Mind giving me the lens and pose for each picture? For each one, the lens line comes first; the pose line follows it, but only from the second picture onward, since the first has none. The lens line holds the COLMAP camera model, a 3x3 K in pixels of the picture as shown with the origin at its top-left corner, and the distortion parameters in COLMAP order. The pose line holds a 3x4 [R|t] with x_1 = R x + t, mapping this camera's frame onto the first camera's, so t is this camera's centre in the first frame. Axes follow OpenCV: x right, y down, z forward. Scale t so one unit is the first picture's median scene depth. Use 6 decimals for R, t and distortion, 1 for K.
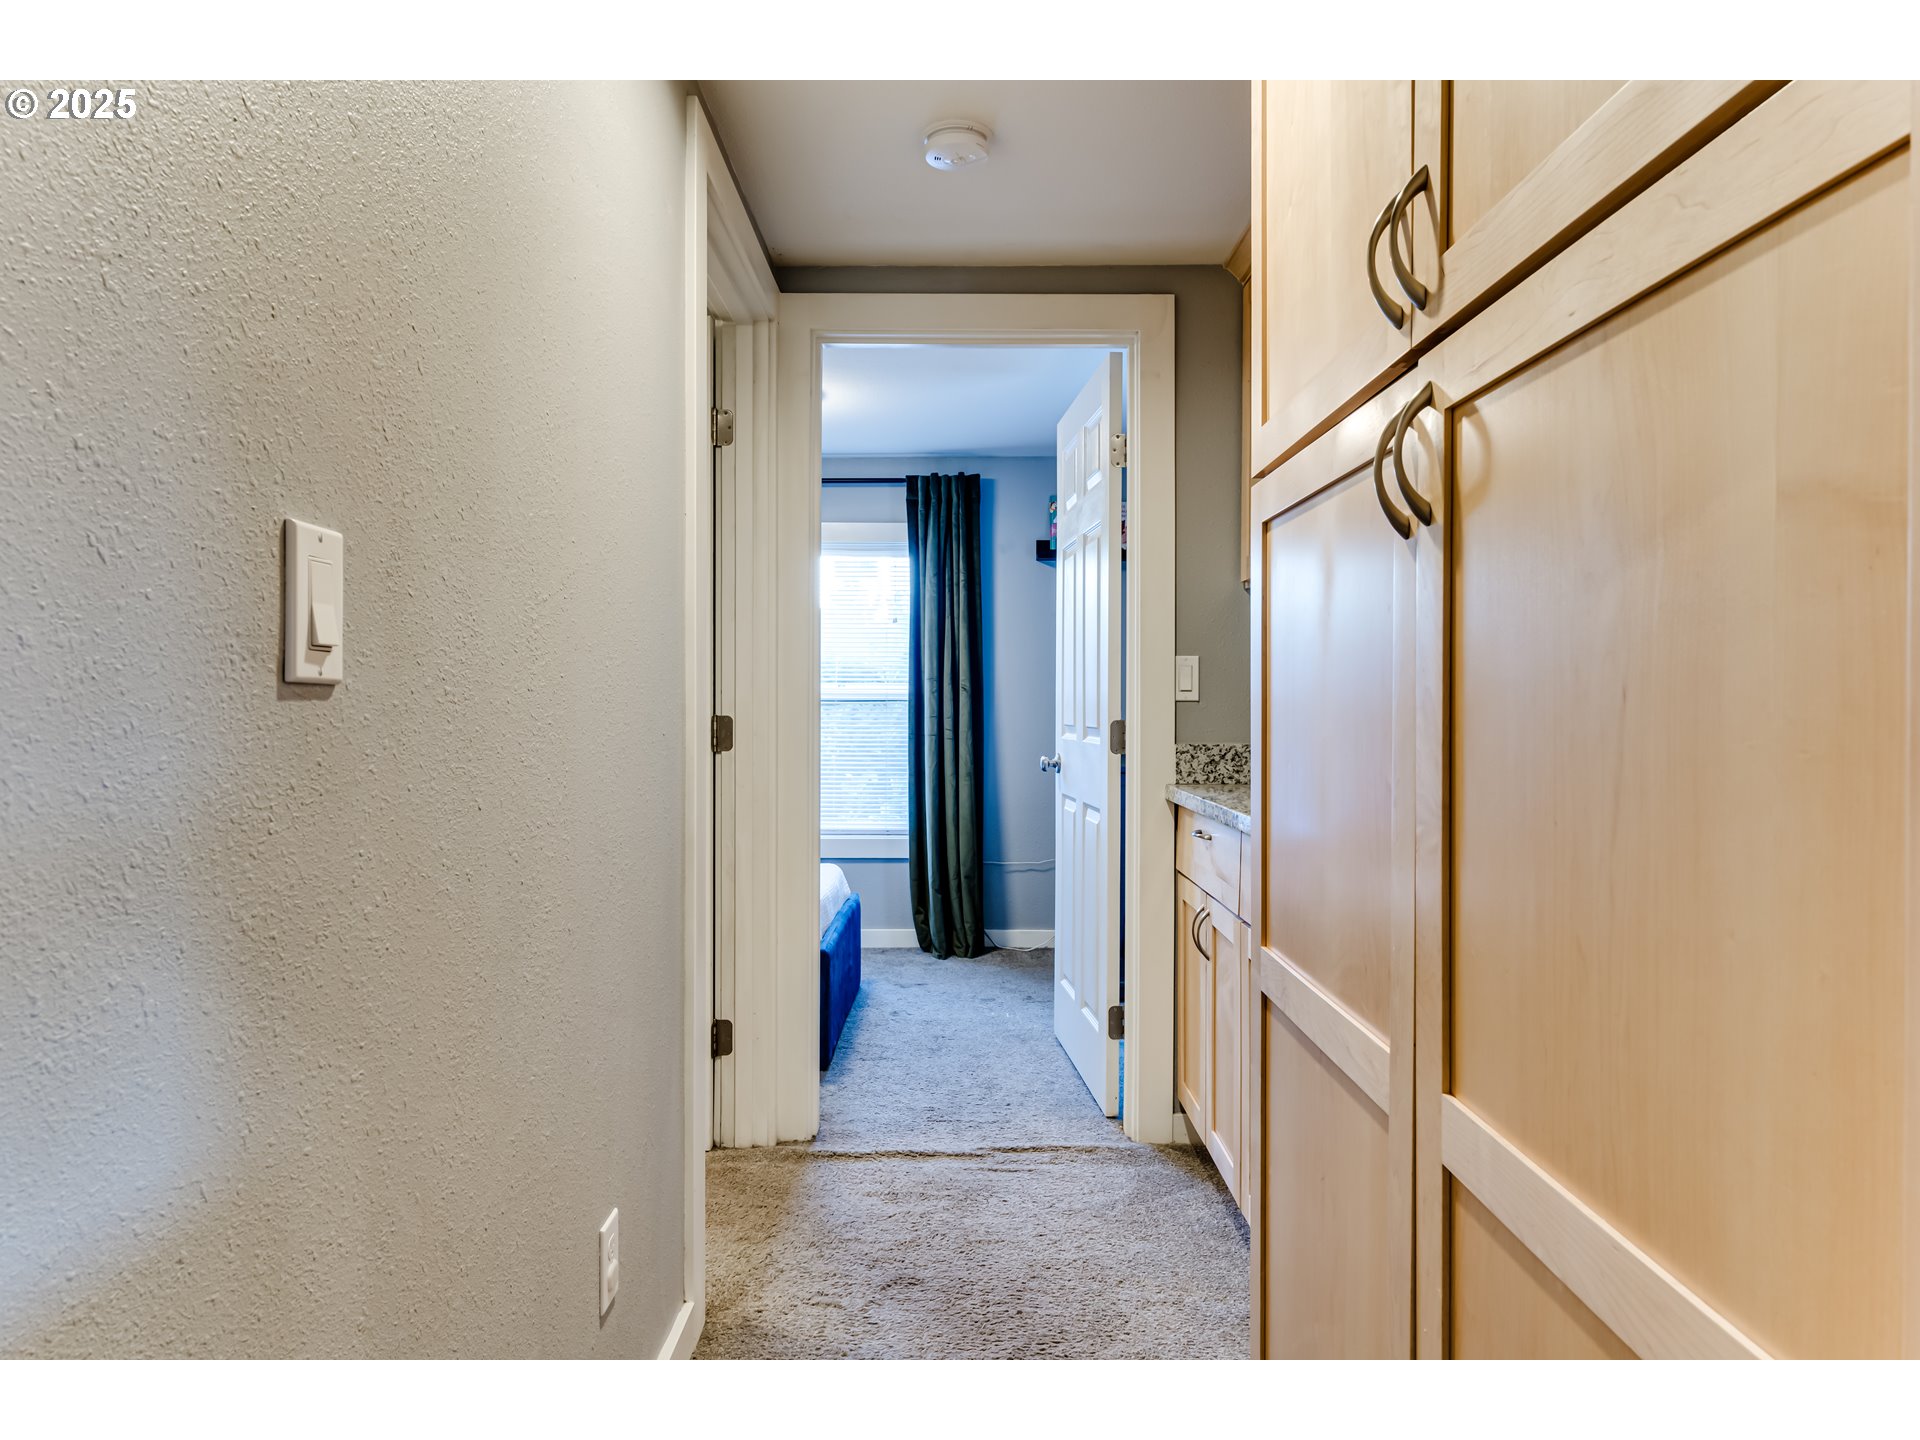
lens RADIAL K [[879.7, 0, 958.9], [0, 879.7, 712.4], [0, 0, 1]] dist [-0.001464, -0.000220]
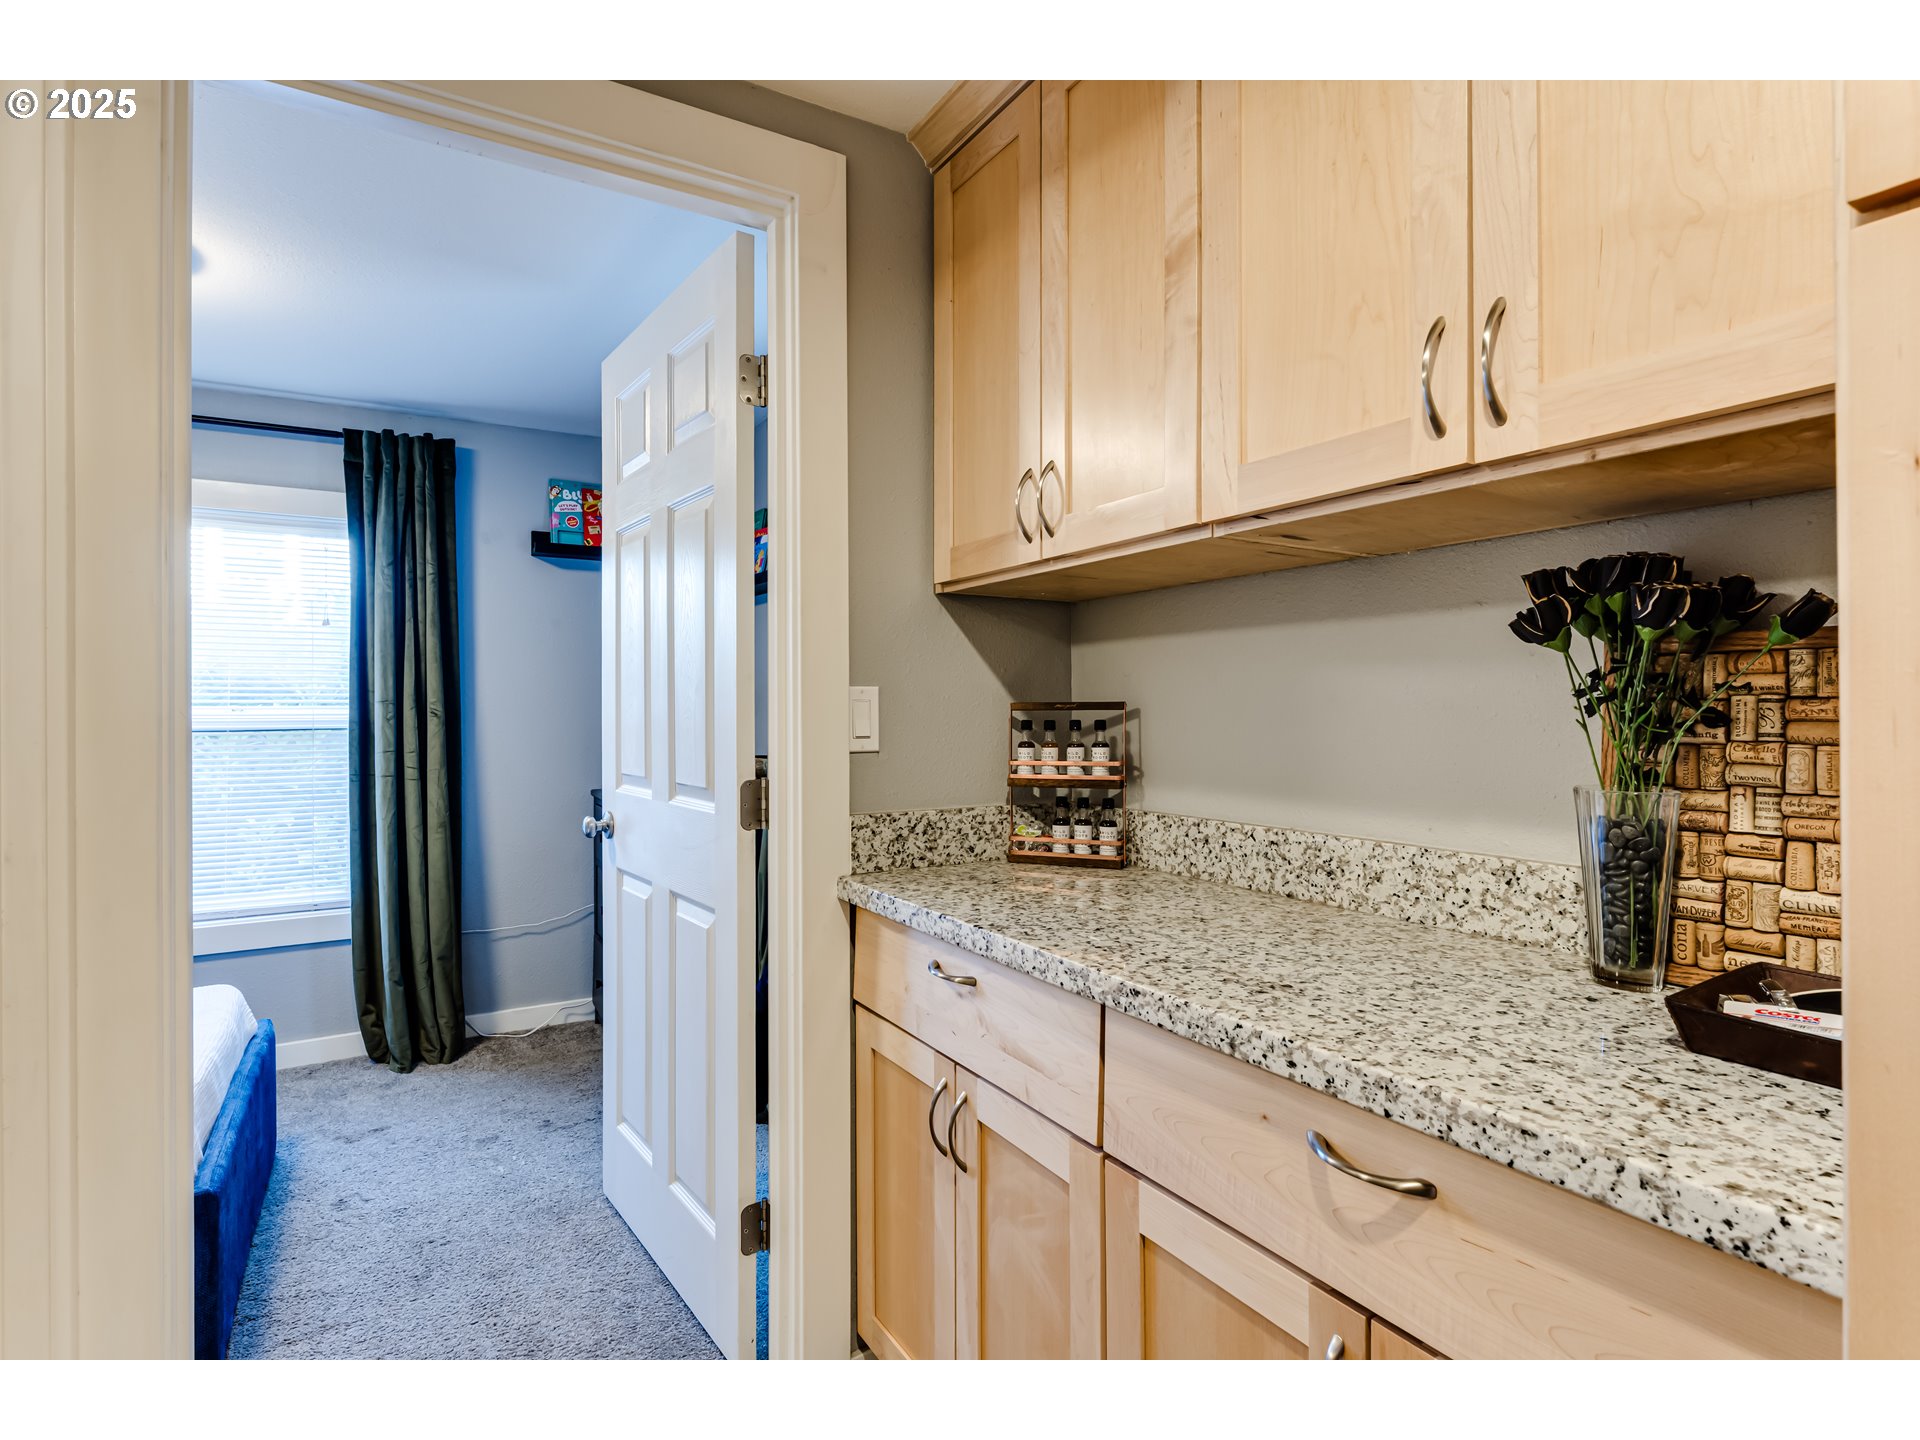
lens RADIAL K [[945.5, 0, 954.8], [0, 945.5, 713.9], [0, 0, 1]] dist [-0.003889, -0.000014]
pose [[0.868914, -0.008972, 0.494882, -0.015809], [0.019277, 0.999691, -0.015721, -0.010513], [-0.494588, 0.023200, 0.868818, 0.114024]]
